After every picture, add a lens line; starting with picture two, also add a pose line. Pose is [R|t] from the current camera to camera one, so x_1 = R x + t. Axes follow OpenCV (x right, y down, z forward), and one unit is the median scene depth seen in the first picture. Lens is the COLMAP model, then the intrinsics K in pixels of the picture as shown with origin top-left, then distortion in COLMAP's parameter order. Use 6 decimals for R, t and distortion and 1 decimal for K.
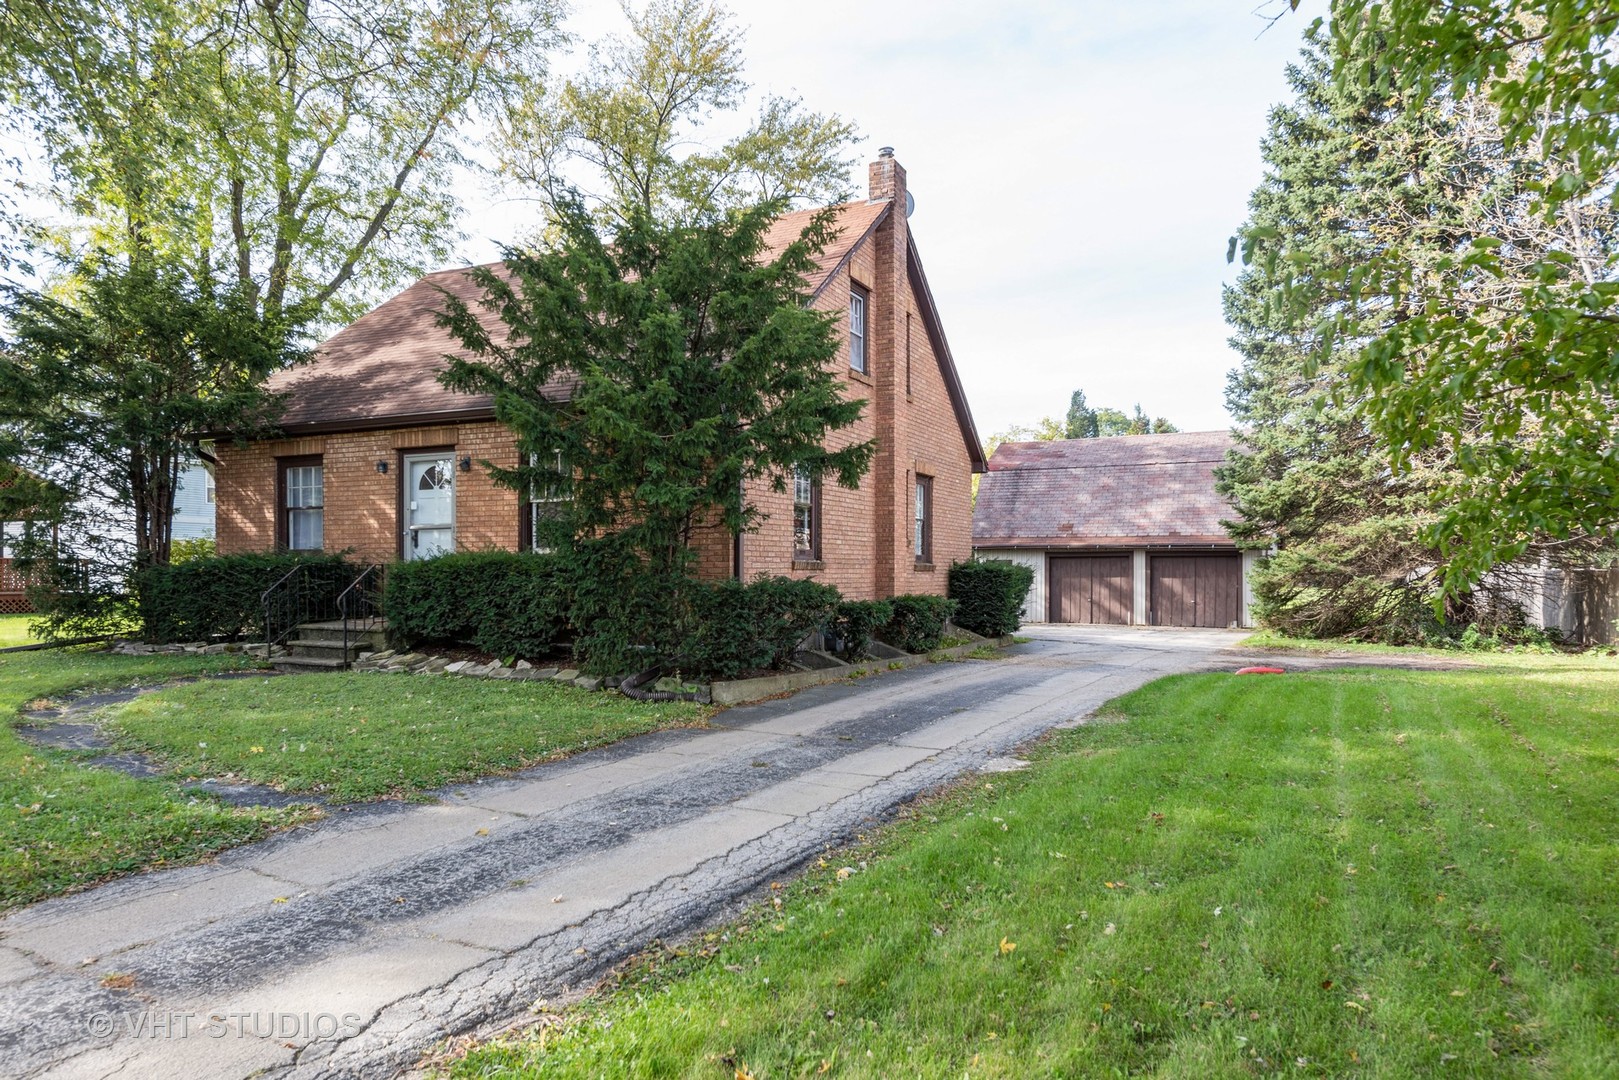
lens RADIAL K [[1106.2, 0, 796.1], [0, 1106.2, 579.4], [0, 0, 1]] dist [0.014362, 0.000331]
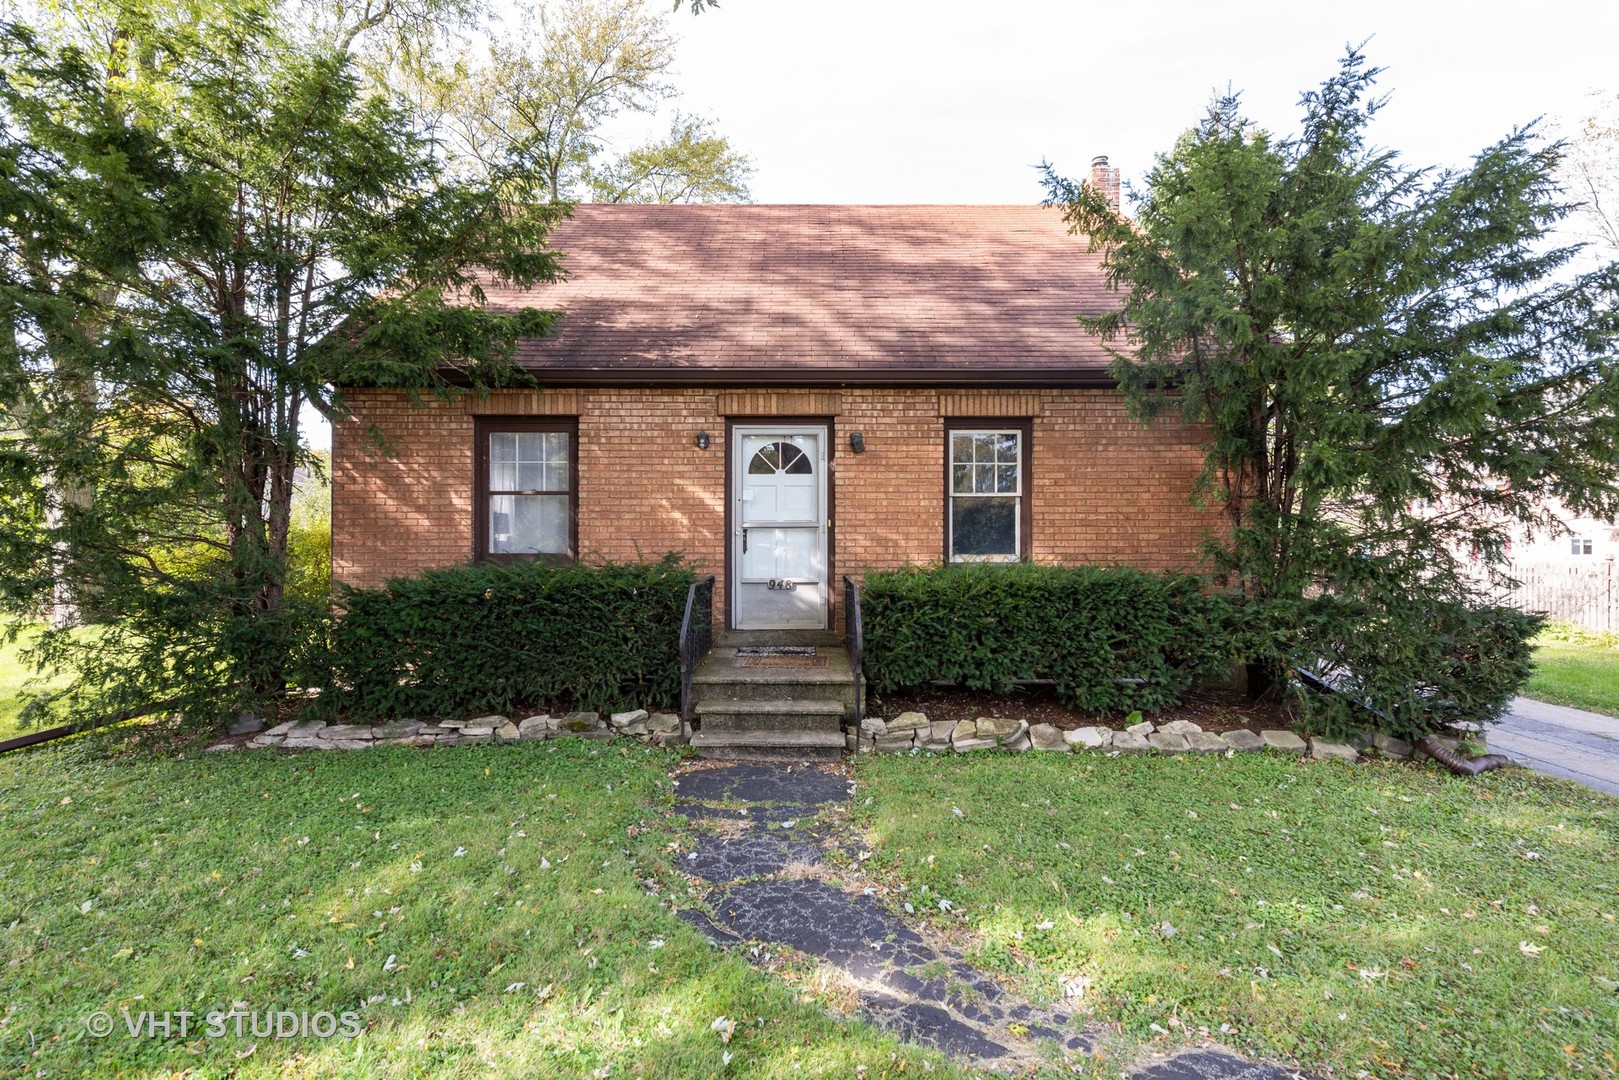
lens RADIAL K [[821.7, 0, 809.5], [0, 821.7, 541.2], [0, 0, 1]] dist [0.004454, 0.000180]
pose [[0.881609, 0.002772, 0.471973, -0.540327], [0.003986, 0.999903, -0.013317, -0.027852], [-0.471964, 0.013622, 0.881513, 0.484419]]
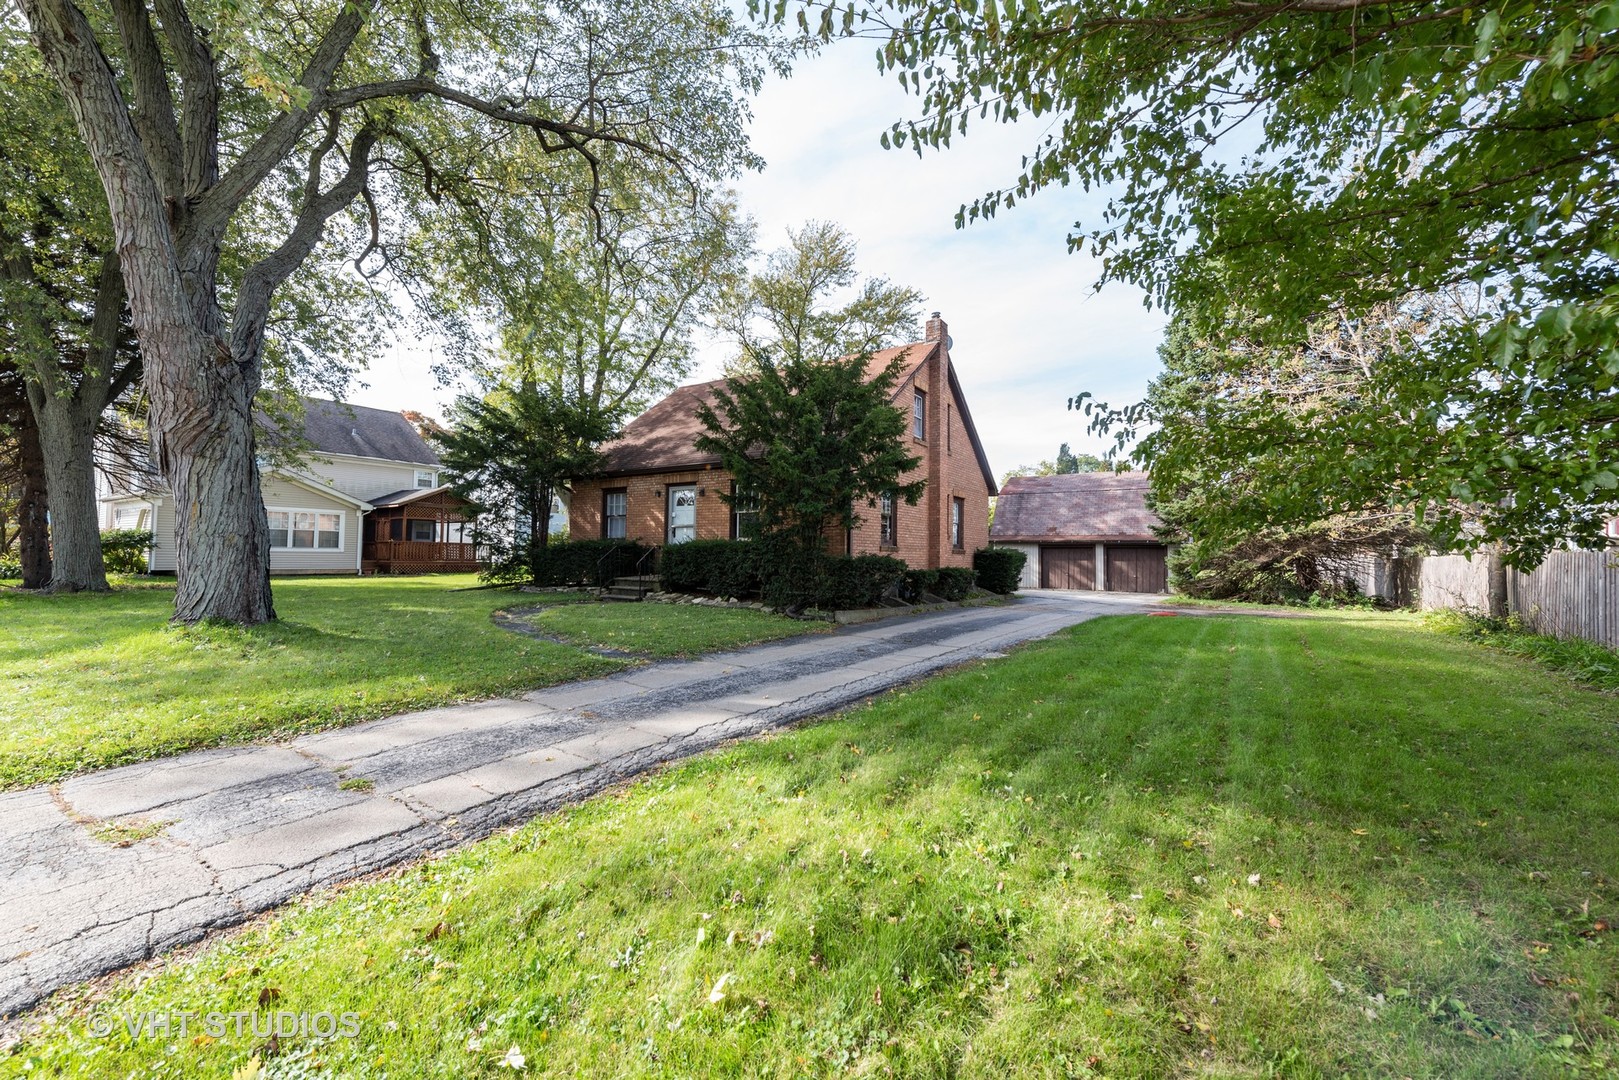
lens RADIAL K [[673.2, 0, 790.3], [0, 673.2, 541.5], [0, 0, 1]] dist [0.018811, -0.000996]
pose [[0.990522, 0.008119, -0.137116, 0.001871], [-0.011983, 0.999553, -0.027377, 0.006602], [0.136833, 0.028761, 0.990177, -0.081892]]
